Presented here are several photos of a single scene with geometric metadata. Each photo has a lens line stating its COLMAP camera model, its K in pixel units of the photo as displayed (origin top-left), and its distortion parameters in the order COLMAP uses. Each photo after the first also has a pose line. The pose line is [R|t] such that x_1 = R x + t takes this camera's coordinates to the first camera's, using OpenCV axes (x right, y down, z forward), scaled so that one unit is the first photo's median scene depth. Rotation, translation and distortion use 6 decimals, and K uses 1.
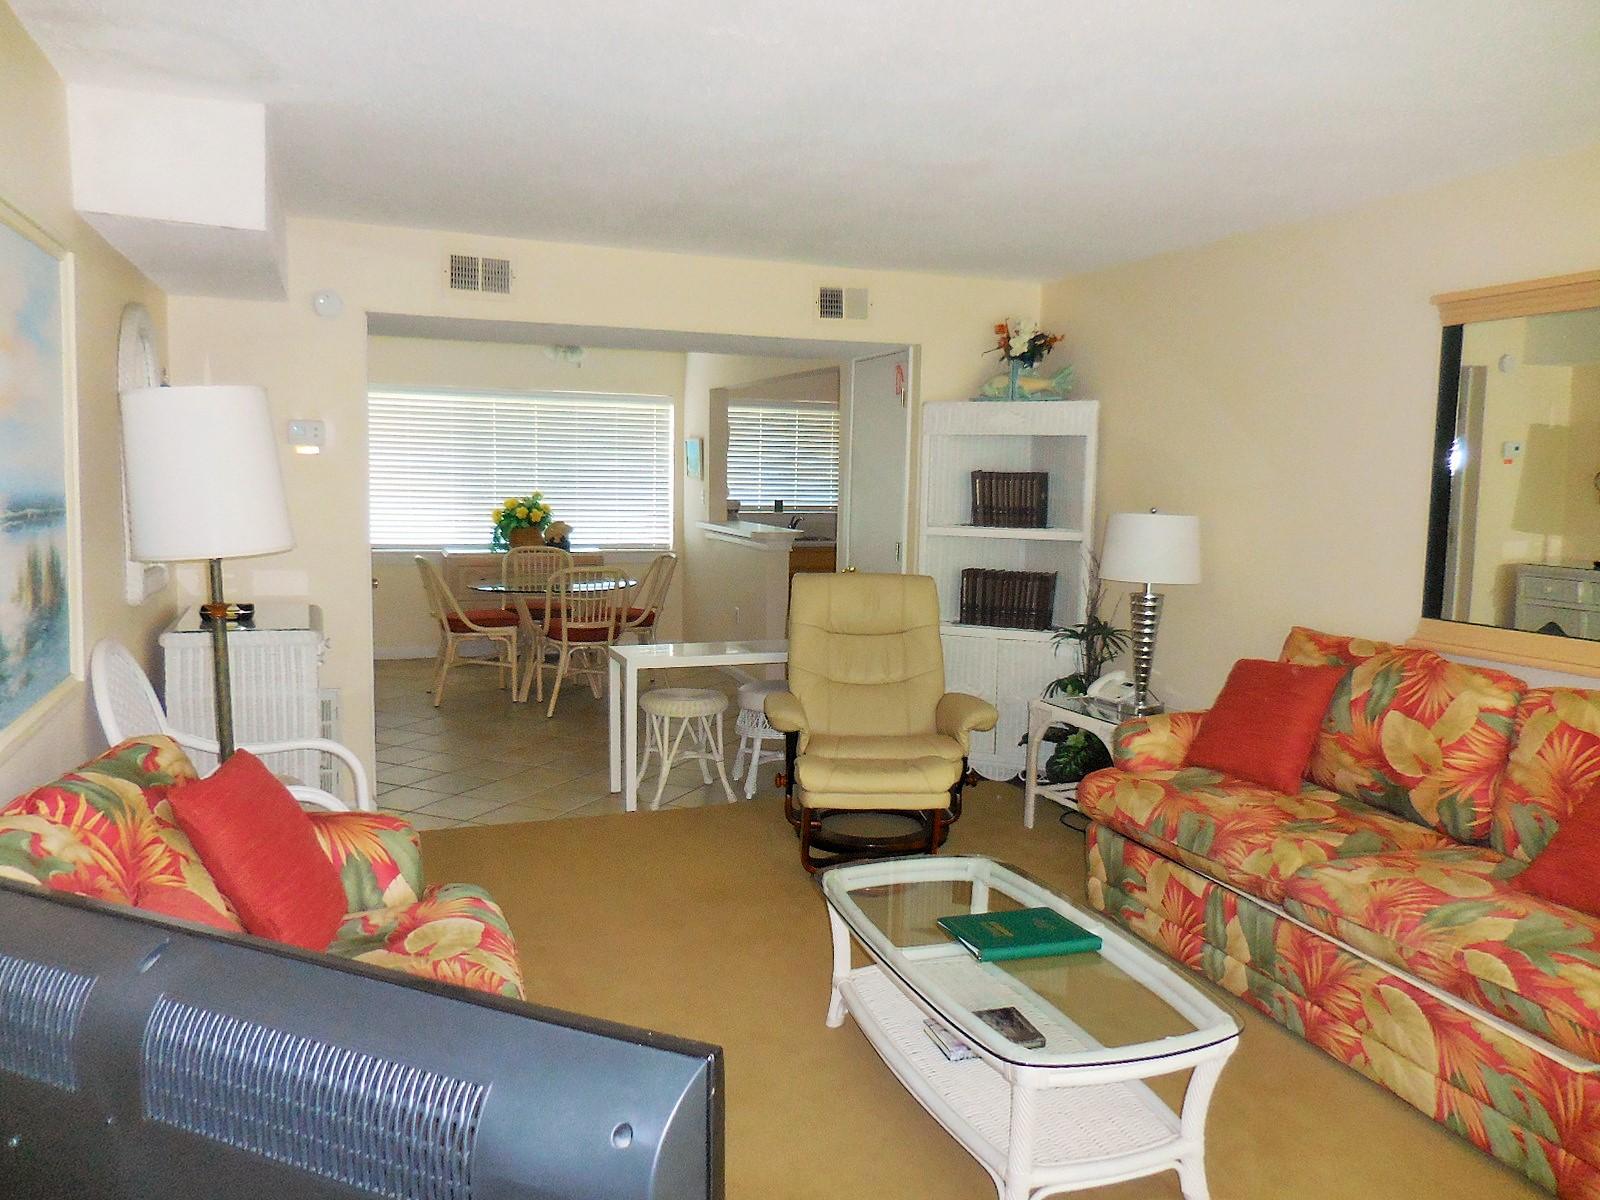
lens RADIAL K [[1158.2, 0, 800.7], [0, 1158.2, 631.0], [0, 0, 1]] dist [0.005420, -0.000020]
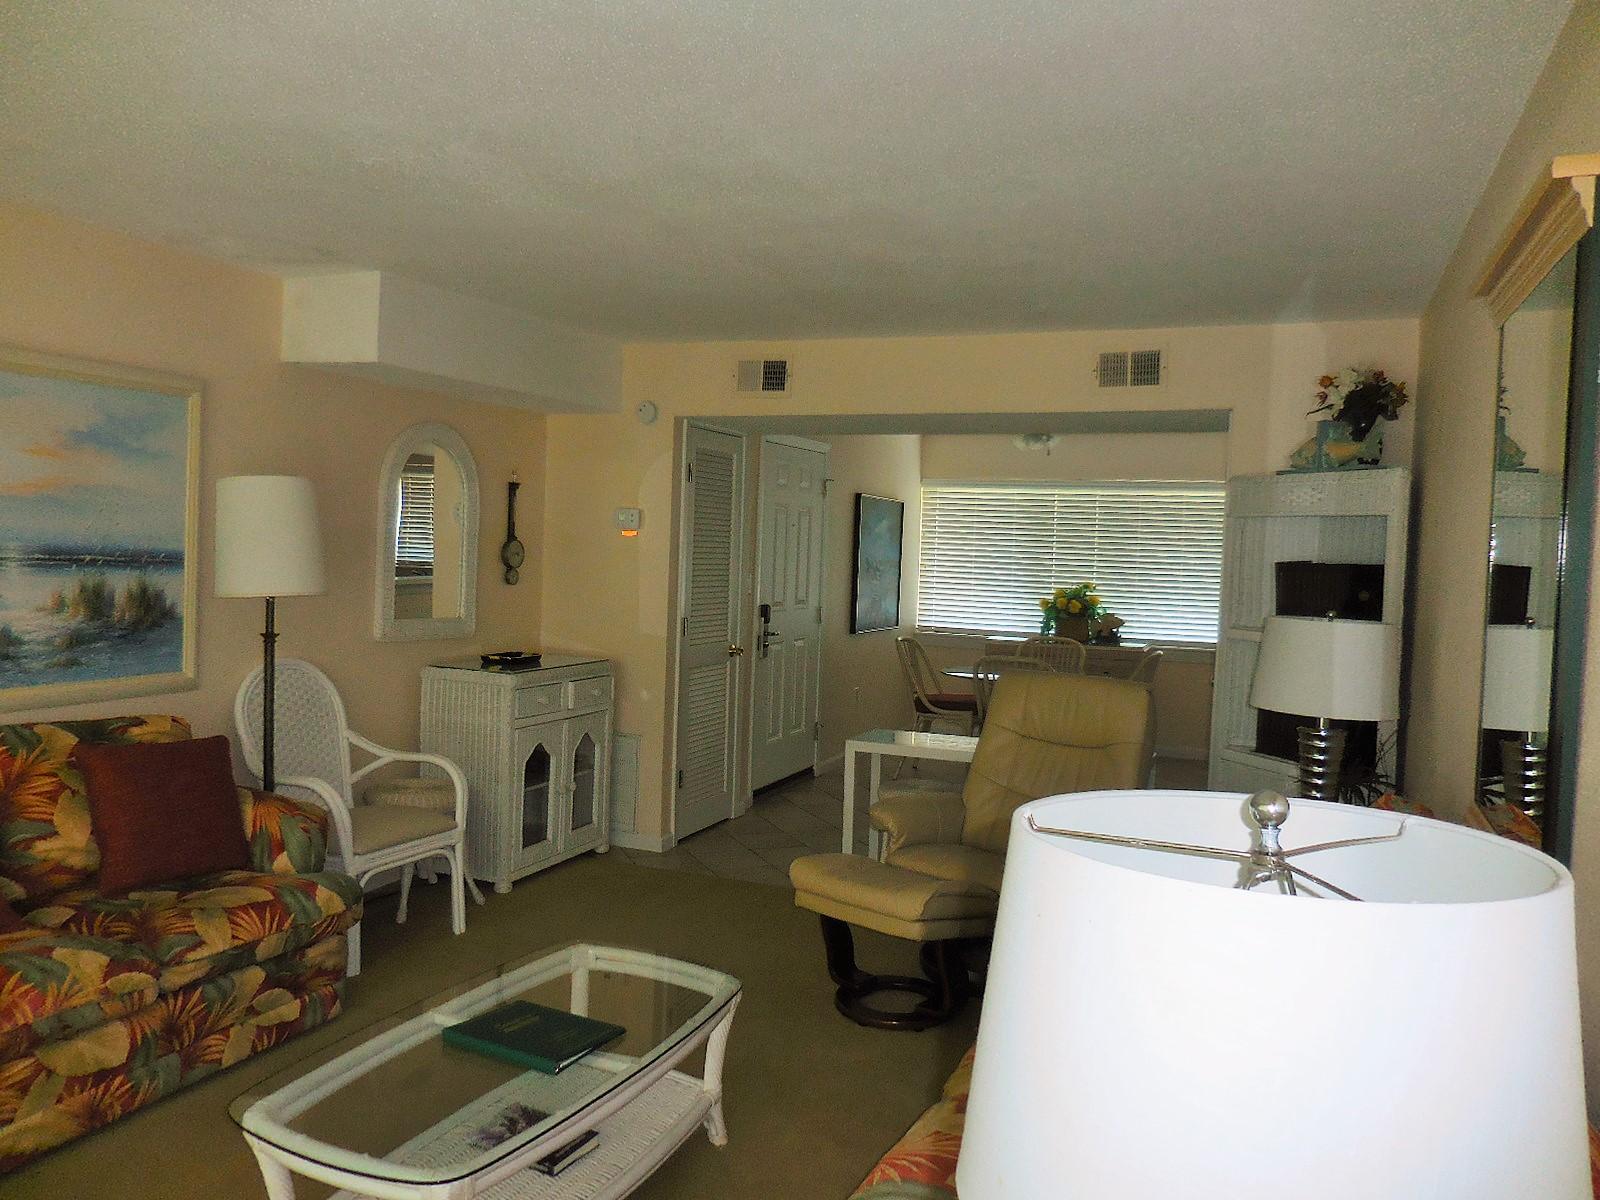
lens RADIAL K [[1182.3, 0, 800.0], [0, 1182.3, 600.0], [0, 0, 1]] dist [-0.001160, -0.001585]
pose [[0.734197, 0.040281, -0.677740, 0.448158], [-0.115958, 0.991011, -0.066718, -0.019479], [0.668961, 0.127574, 0.732268, 0.190440]]
